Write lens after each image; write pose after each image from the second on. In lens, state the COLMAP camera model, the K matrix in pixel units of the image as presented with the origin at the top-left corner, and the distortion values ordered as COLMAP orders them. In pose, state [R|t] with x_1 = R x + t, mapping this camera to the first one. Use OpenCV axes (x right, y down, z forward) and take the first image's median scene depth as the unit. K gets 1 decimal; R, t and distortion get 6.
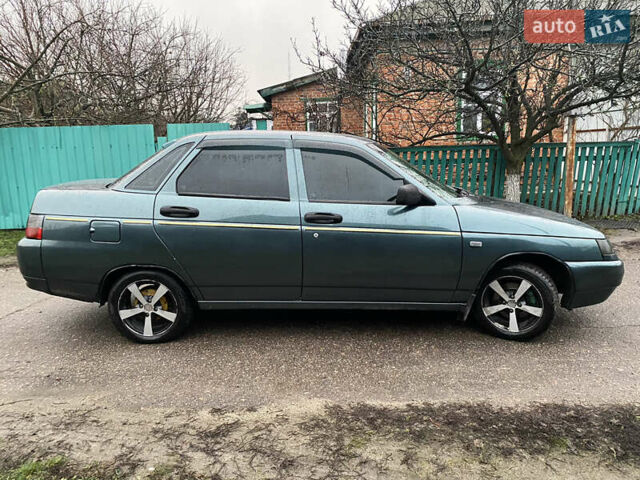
lens RADIAL K [[507.9, 0, 319.4], [0, 507.9, 241.7], [0, 0, 1]] dist [0.002645, -0.003245]
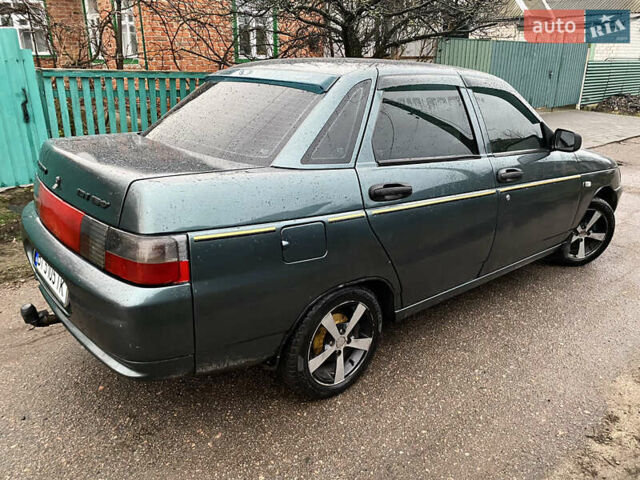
lens RADIAL K [[507.9, 0, 320.5], [0, 507.9, 238.4], [0, 0, 1]] dist [0.002645, -0.003245]
pose [[0.763163, -0.190157, 0.617594, -0.748254], [0.097745, 0.978696, 0.180556, -0.124139], [-0.638771, -0.077427, 0.765491, 0.535350]]
